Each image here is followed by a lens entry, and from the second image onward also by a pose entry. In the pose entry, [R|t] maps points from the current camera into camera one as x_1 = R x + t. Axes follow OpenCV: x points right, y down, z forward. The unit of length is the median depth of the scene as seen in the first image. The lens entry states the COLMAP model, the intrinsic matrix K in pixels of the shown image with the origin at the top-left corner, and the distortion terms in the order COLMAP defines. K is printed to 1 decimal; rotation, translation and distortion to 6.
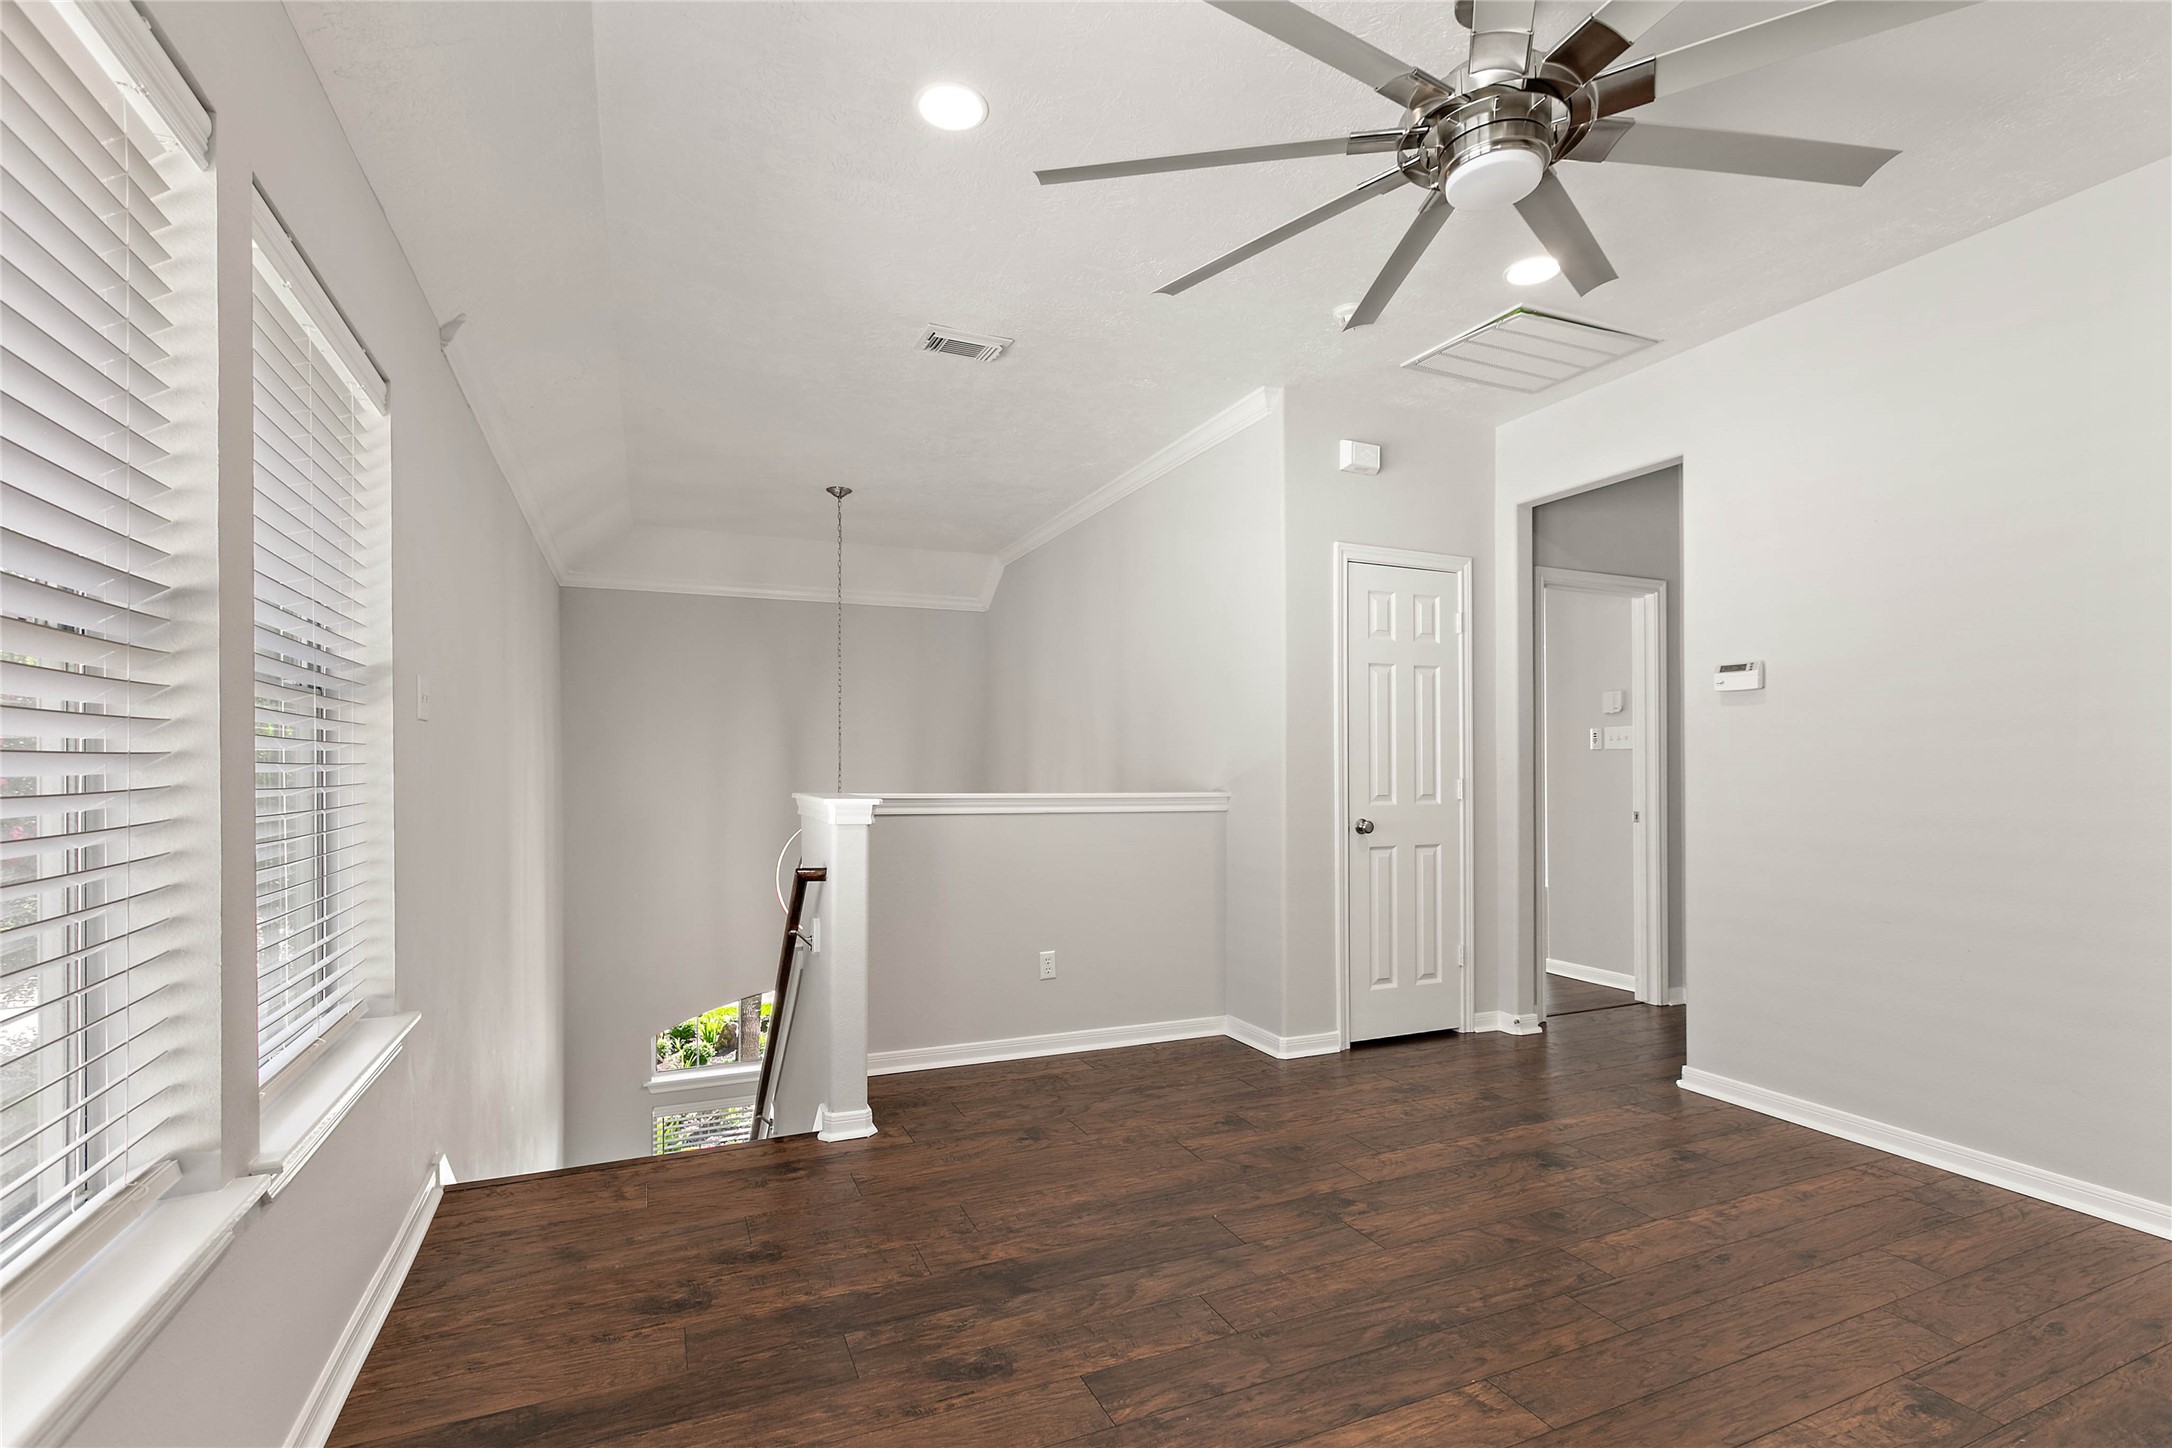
lens RADIAL K [[1001.0, 0, 1085.5], [0, 1001.0, 759.4], [0, 0, 1]] dist [-0.001433, -0.000614]
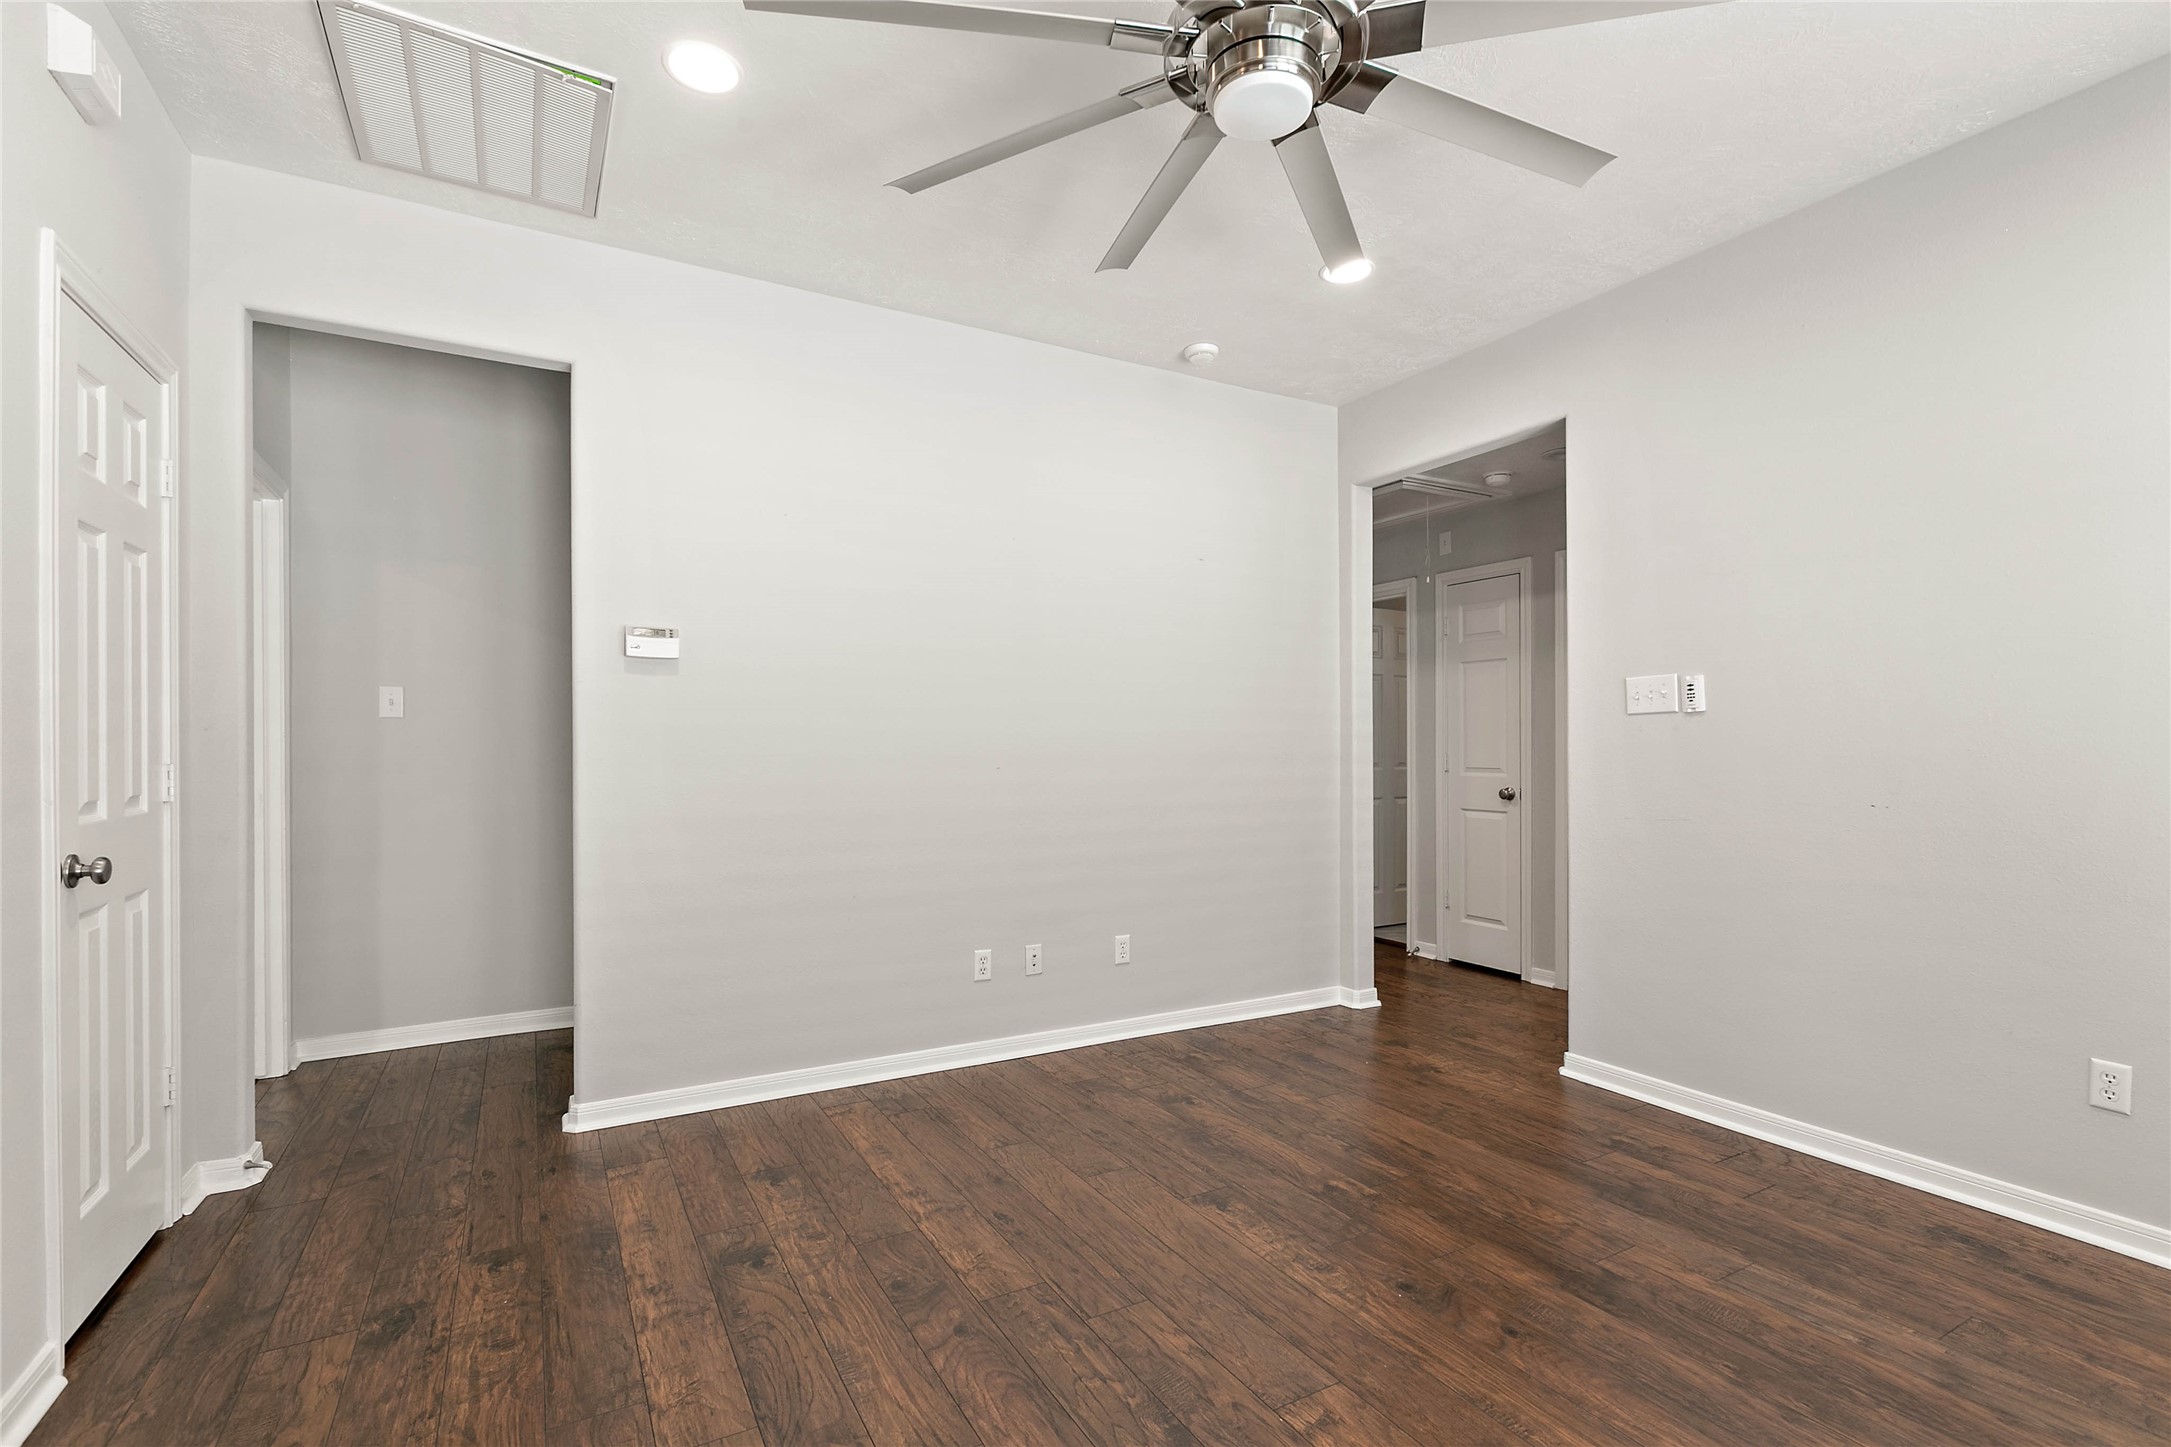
lens RADIAL K [[984.6, 0, 1088.8], [0, 984.6, 744.2], [0, 0, 1]] dist [0.001431, 0.000134]
pose [[-0.101073, -0.000522, 0.994879, -0.343995], [-0.009483, 0.999955, -0.000439, 0.006462], [-0.994834, -0.009478, -0.101074, 0.900617]]
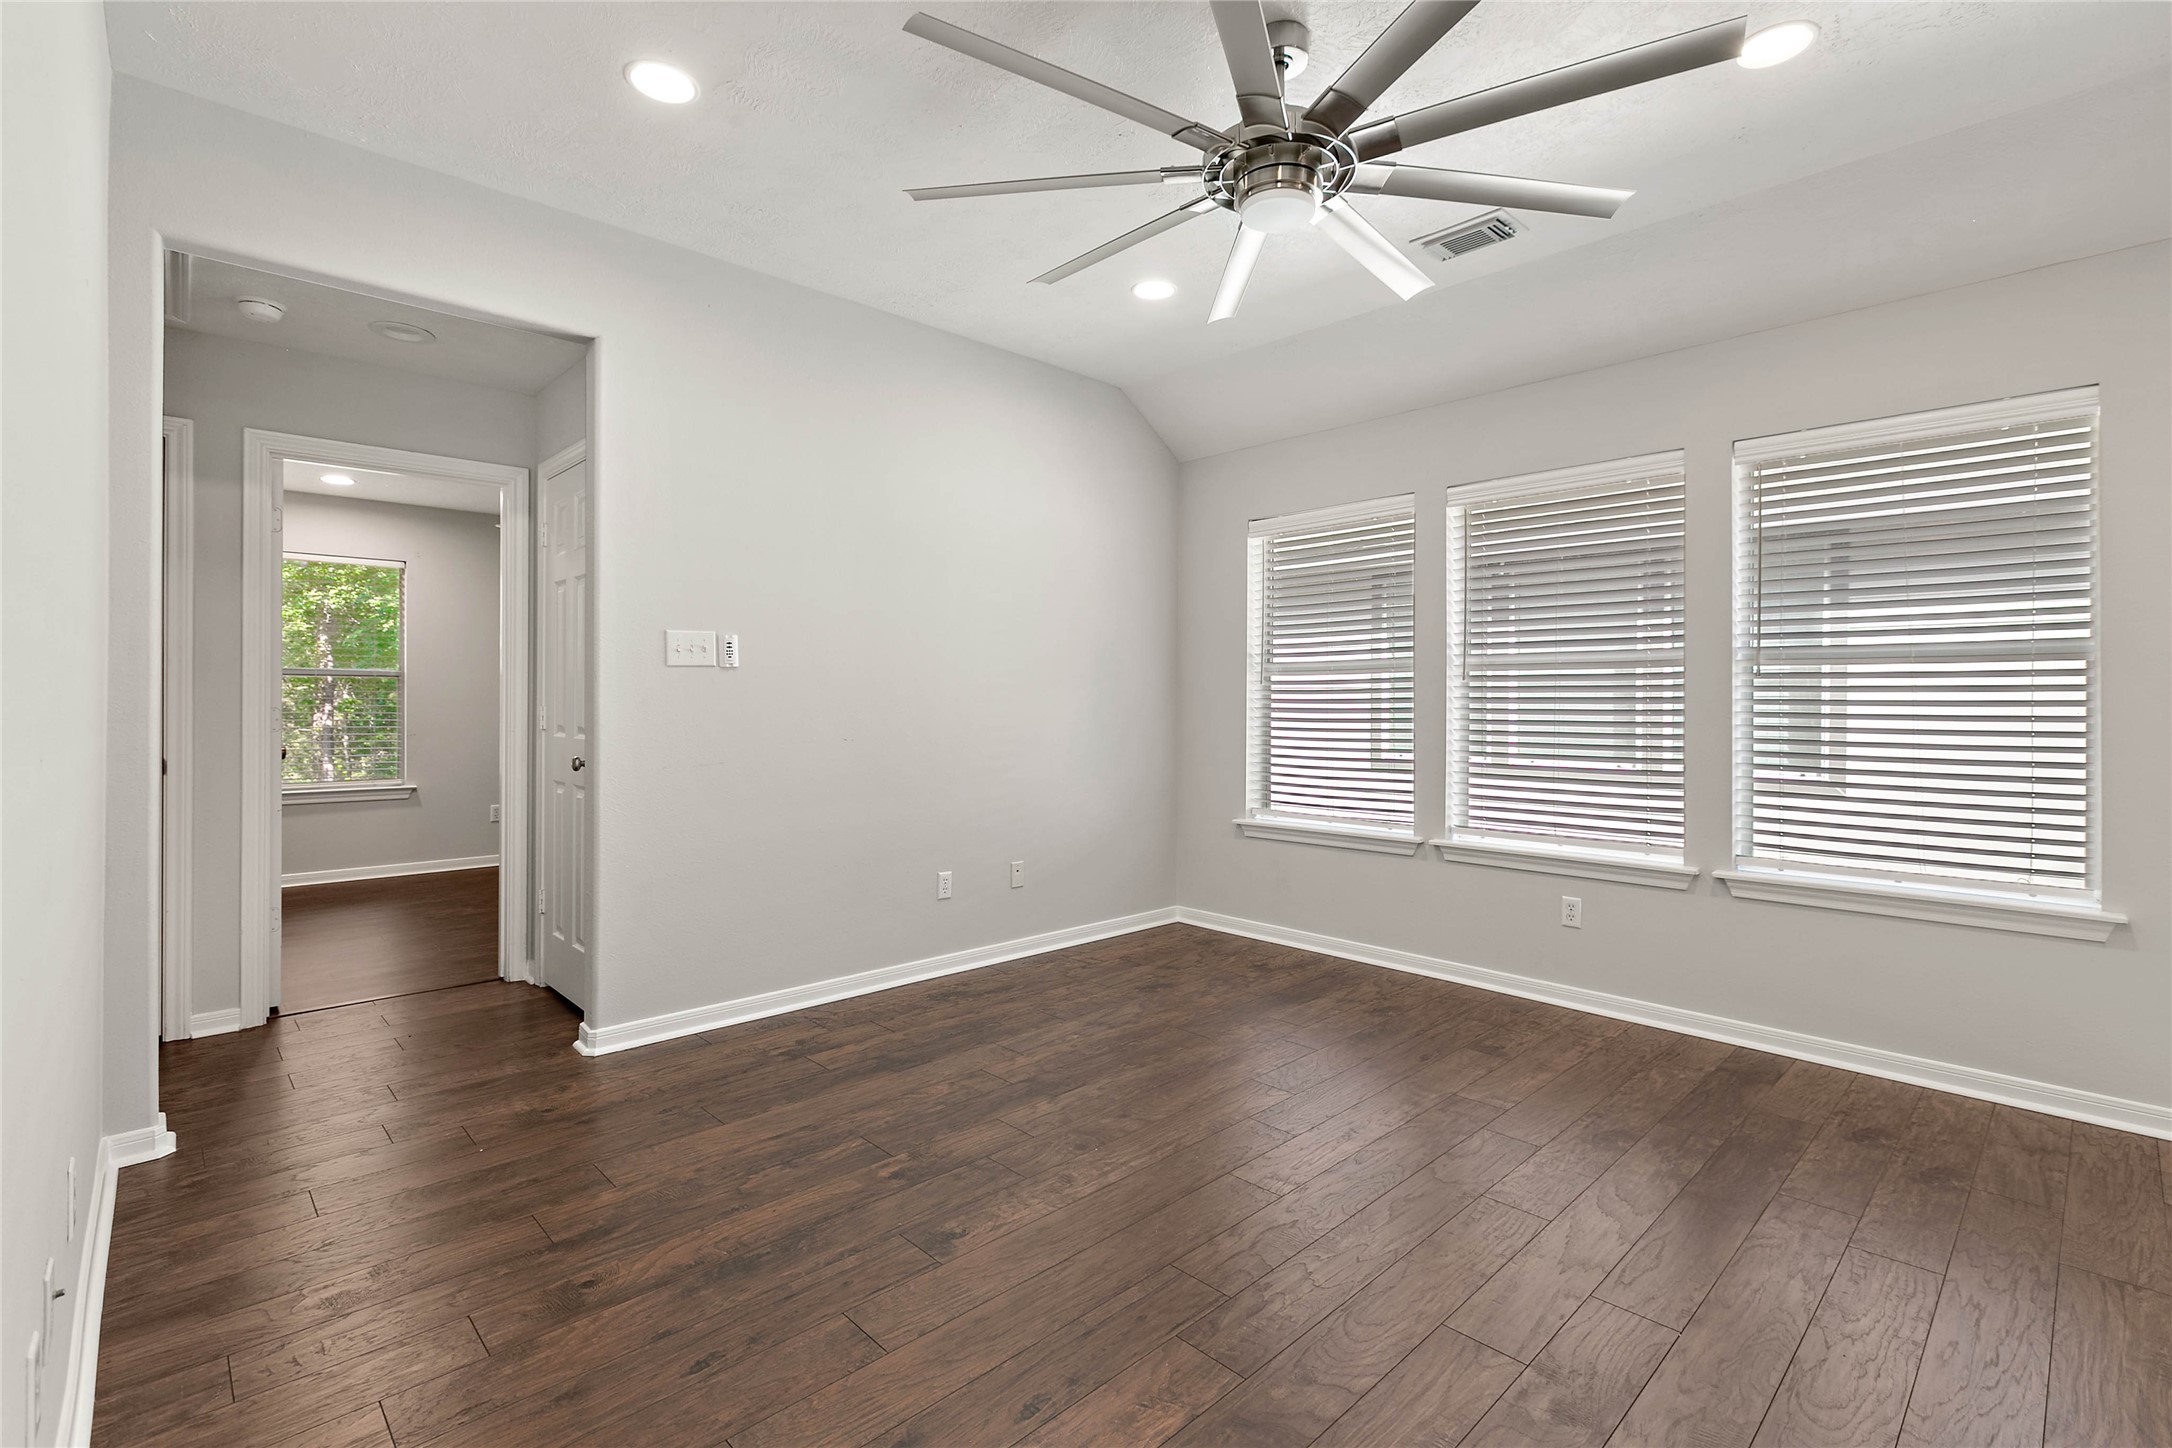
lens RADIAL K [[972.1, 0, 1088.2], [0, 972.1, 712.7], [0, 0, 1]] dist [0.000188, -0.000459]
pose [[-0.940795, -0.002566, -0.338967, 0.732430], [-0.003983, 0.999986, 0.003484, 0.015600], [0.338953, 0.004628, -0.940792, 1.450256]]
